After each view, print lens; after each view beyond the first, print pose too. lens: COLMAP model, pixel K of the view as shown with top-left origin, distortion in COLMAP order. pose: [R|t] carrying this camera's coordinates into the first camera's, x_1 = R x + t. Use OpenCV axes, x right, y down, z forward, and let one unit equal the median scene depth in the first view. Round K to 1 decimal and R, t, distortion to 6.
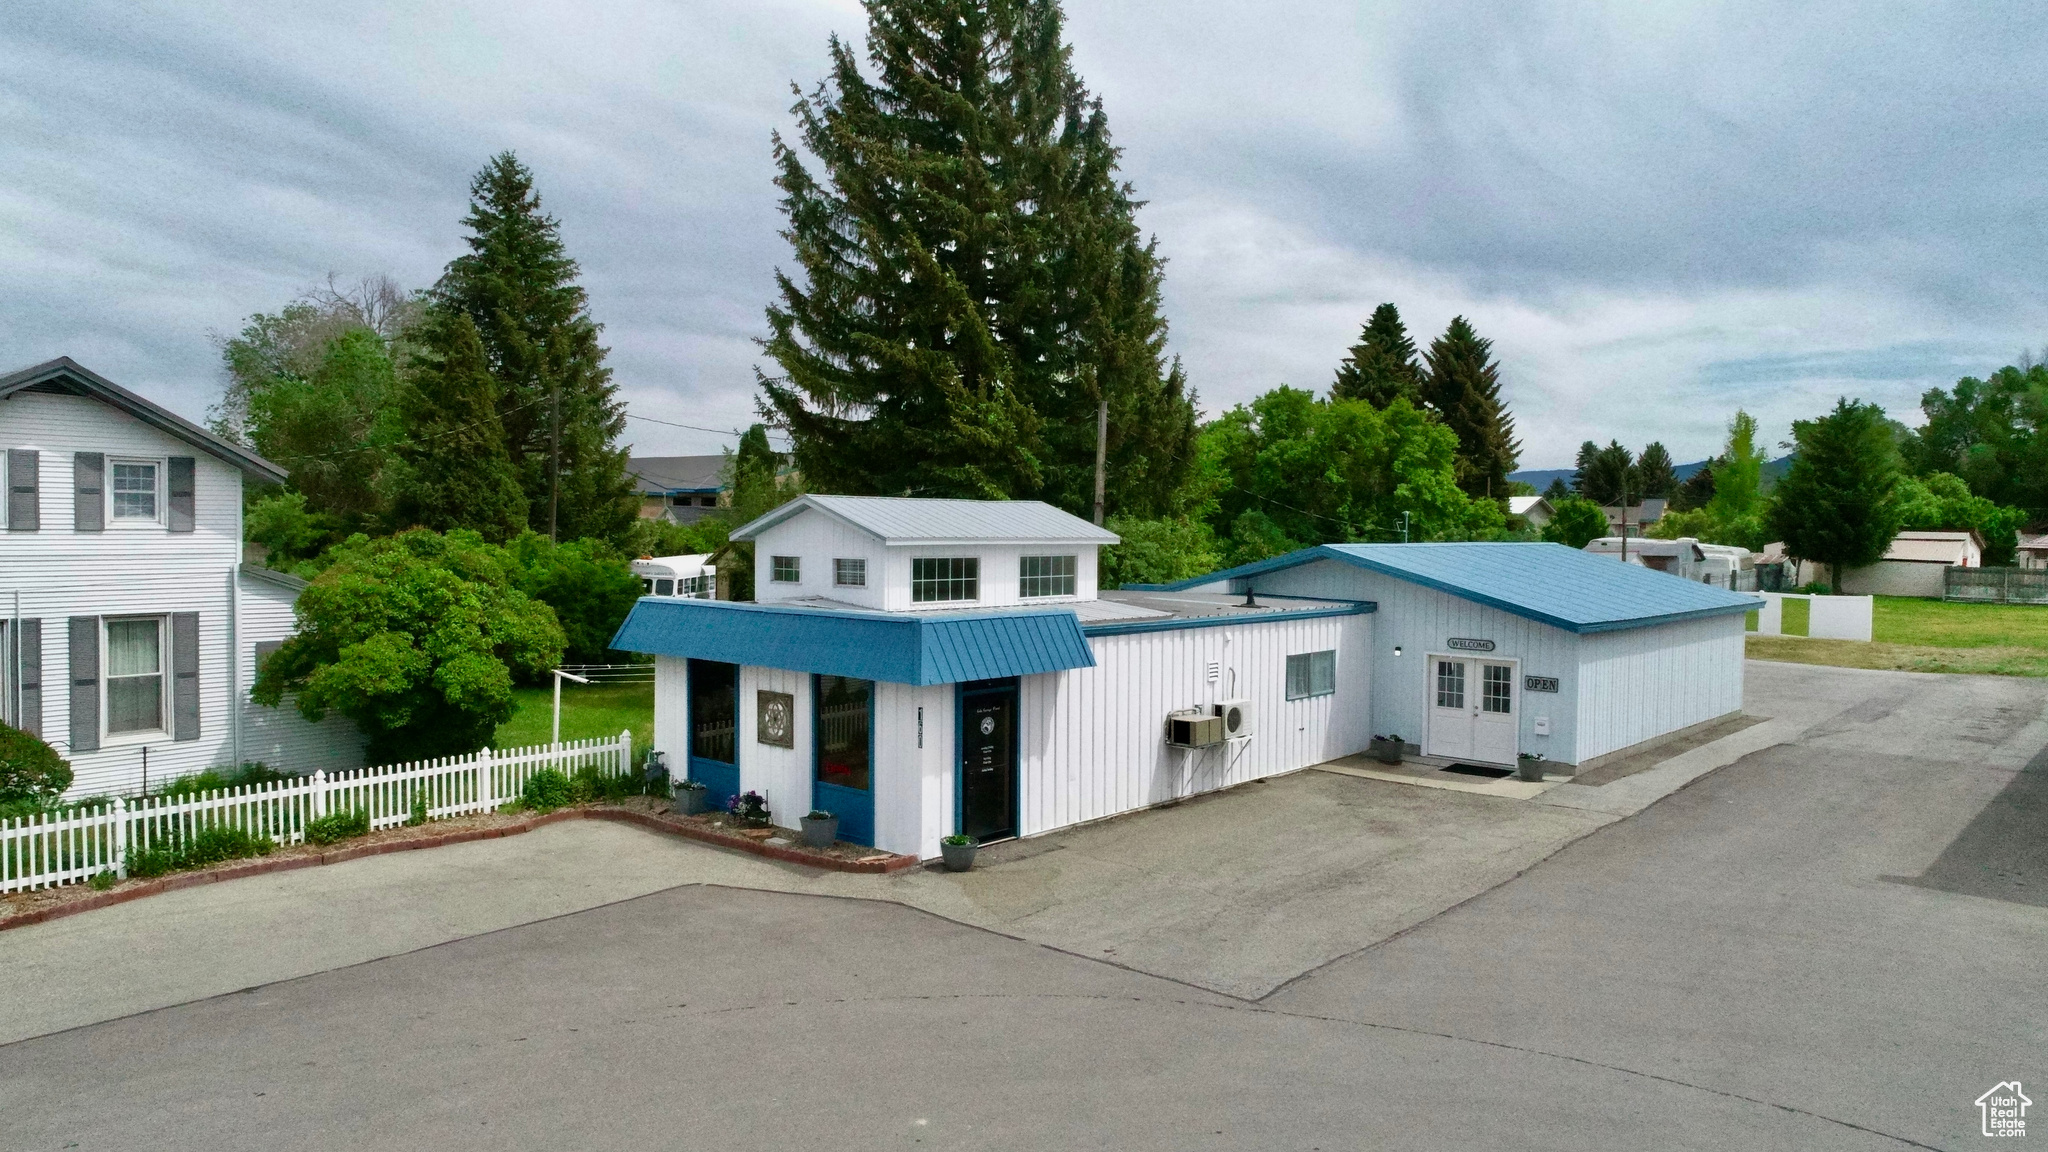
lens RADIAL K [[1367.4, 0, 1024.0], [0, 1367.4, 576.0], [0, 0, 1]] dist [0.004525, -0.001983]
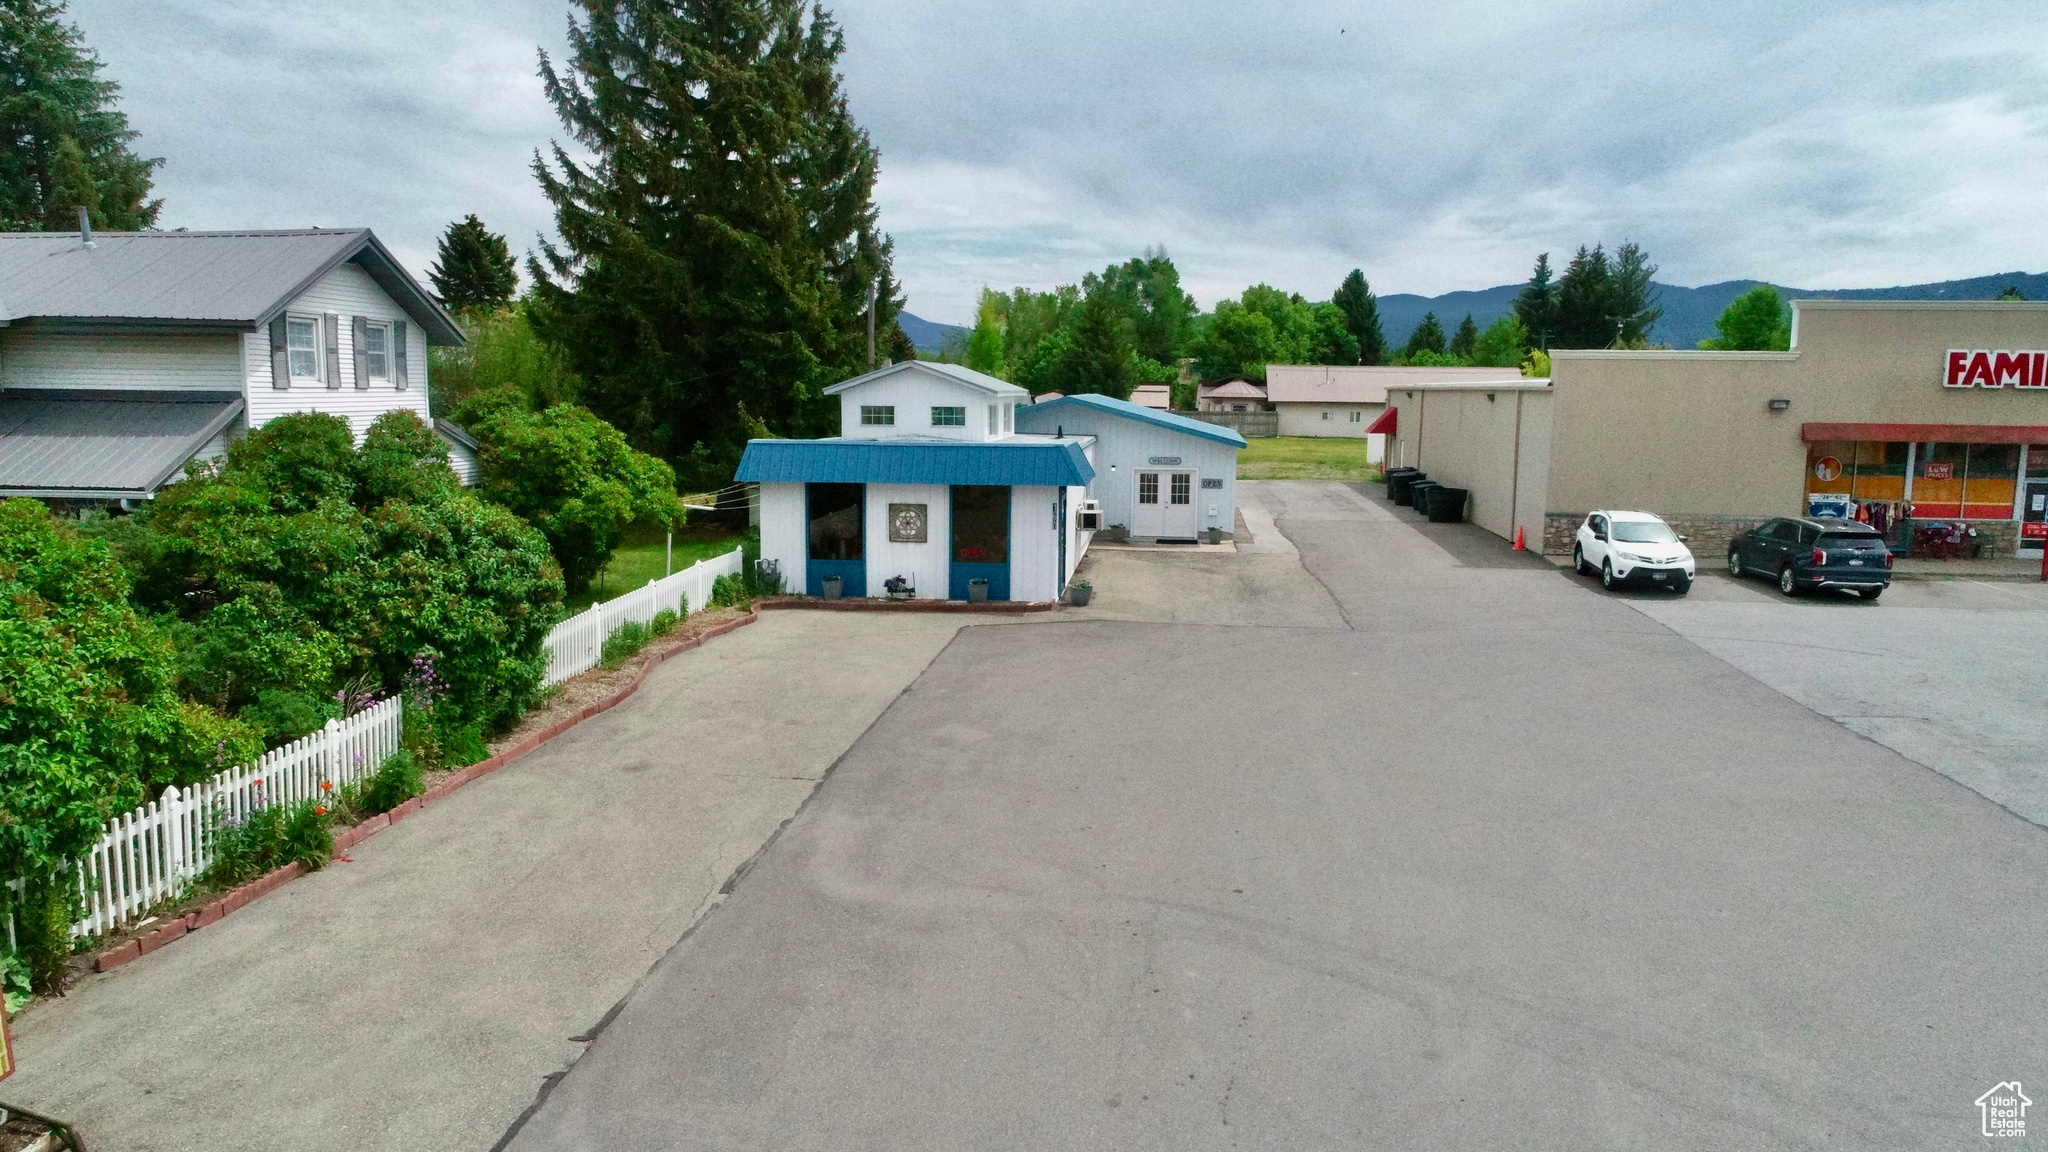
lens RADIAL K [[1373.2, 0, 1021.3], [0, 1373.2, 572.2], [0, 0, 1]] dist [0.000438, -0.002136]
pose [[0.819543, -0.080545, 0.567329, -0.680350], [0.022559, 0.993839, 0.108511, 0.004087], [-0.572573, -0.076131, 0.816311, -0.163239]]
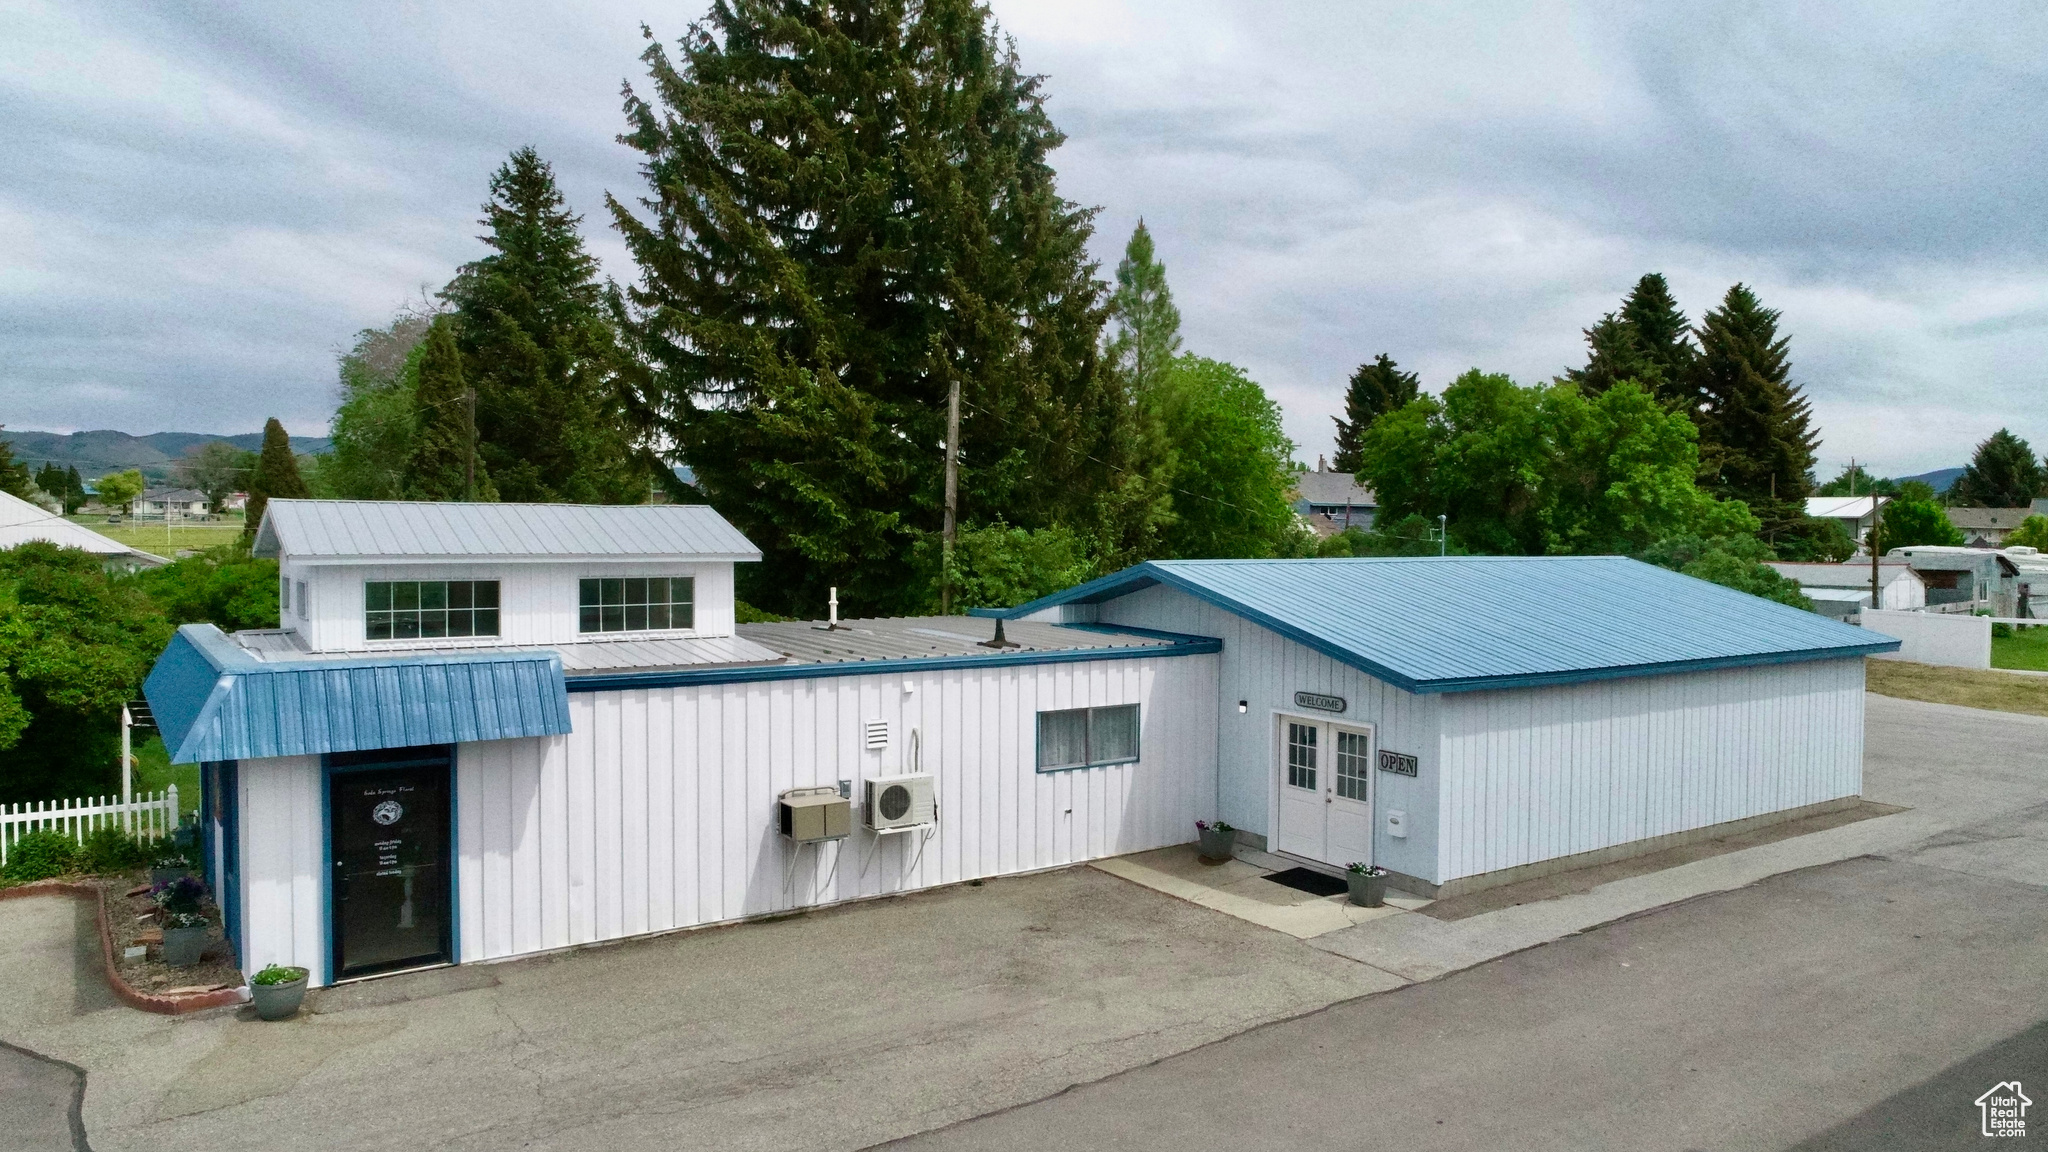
lens RADIAL K [[1367.4, 0, 1024.0], [0, 1367.4, 576.0], [0, 0, 1]] dist [0.004525, -0.001983]
pose [[0.970547, 0.005620, -0.240846, 0.348909], [-0.006664, 0.999972, -0.003520, -0.012218], [0.240819, 0.005022, 0.970557, 0.269513]]
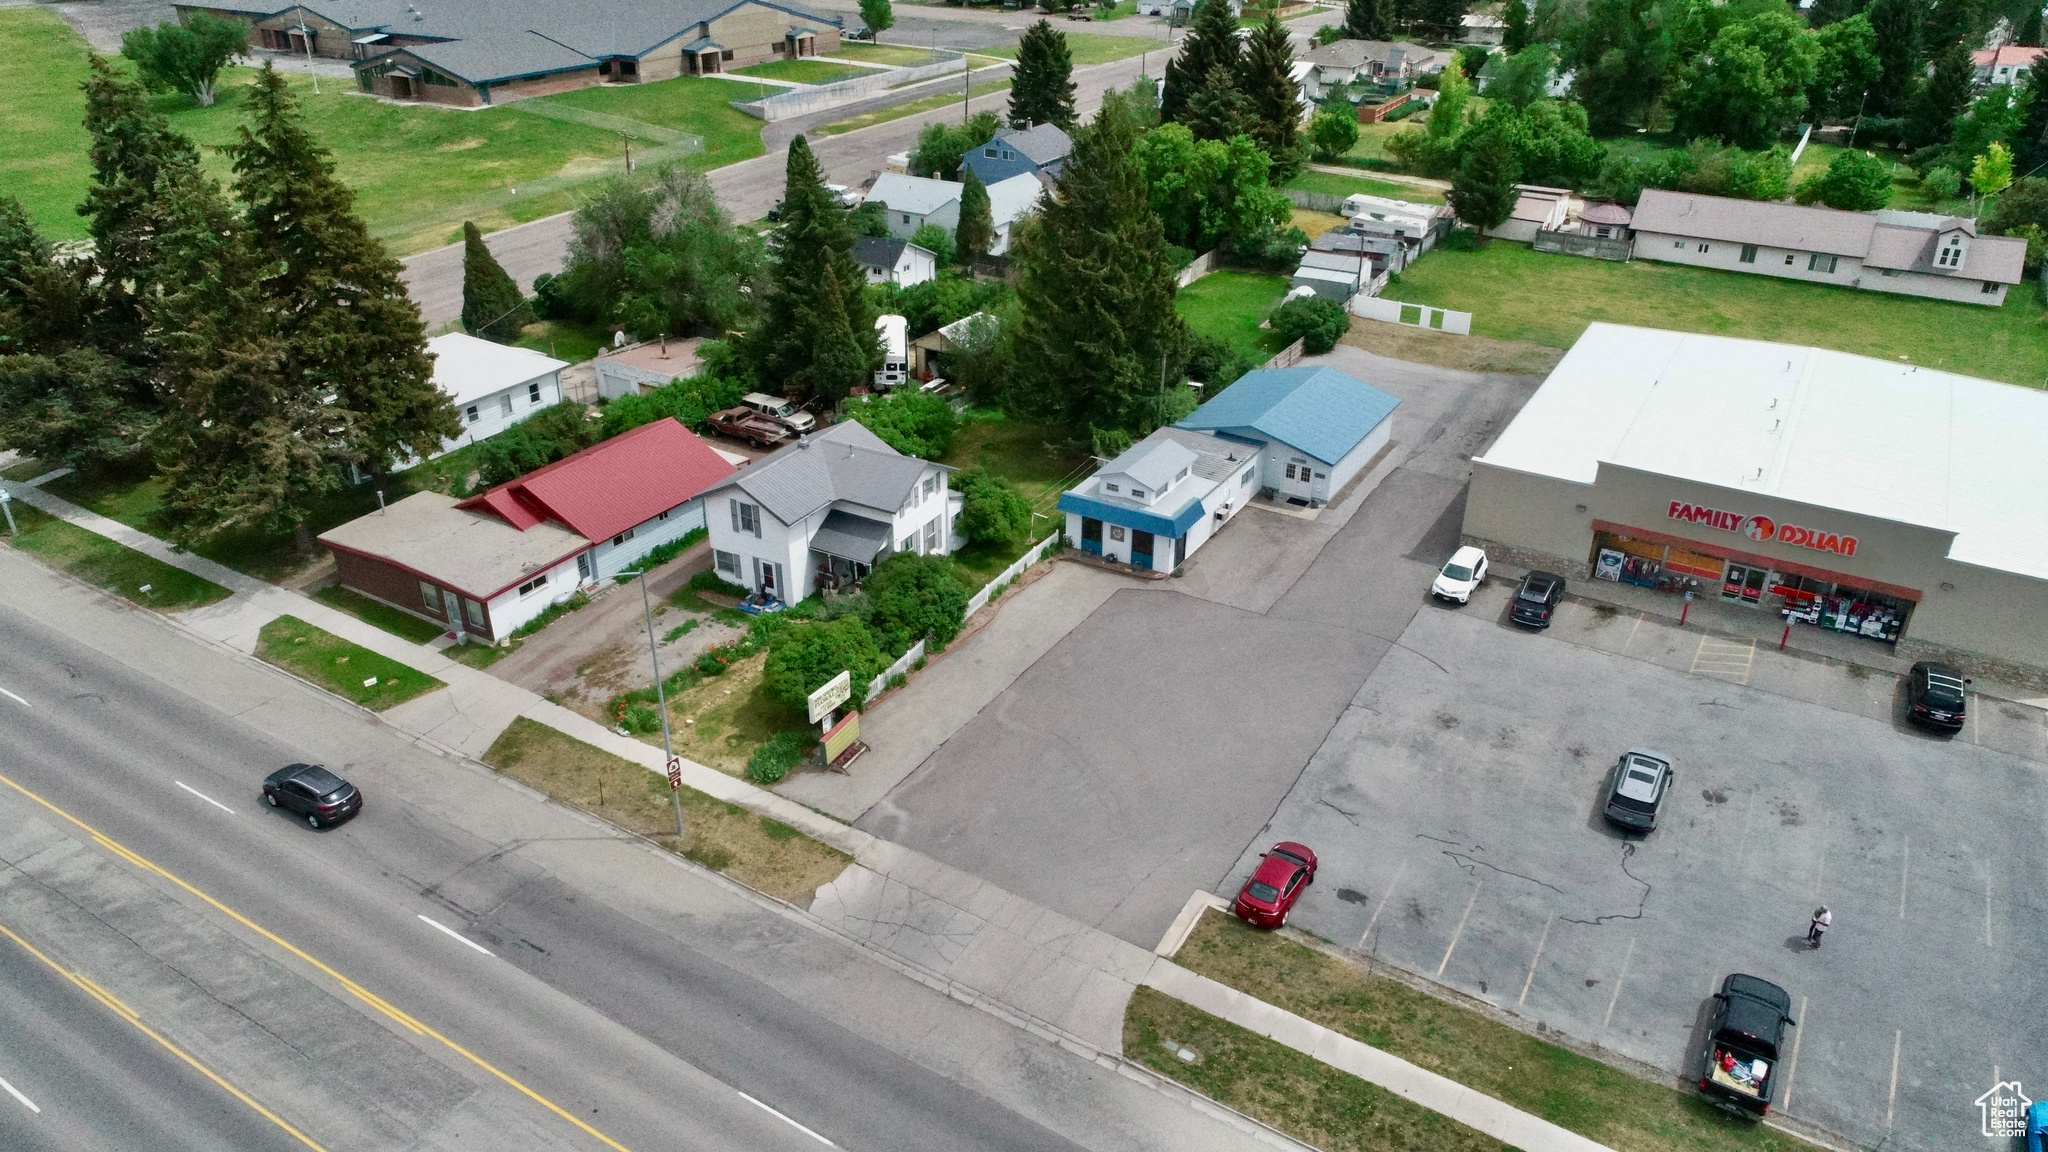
lens RADIAL K [[1373.2, 0, 1021.3], [0, 1373.2, 572.2], [0, 0, 1]] dist [0.000438, -0.002136]
pose [[0.983721, -0.091242, 0.154817, -0.765781], [0.015570, 0.901550, 0.432395, -1.048315], [-0.179028, -0.422945, 0.888294, -1.685091]]
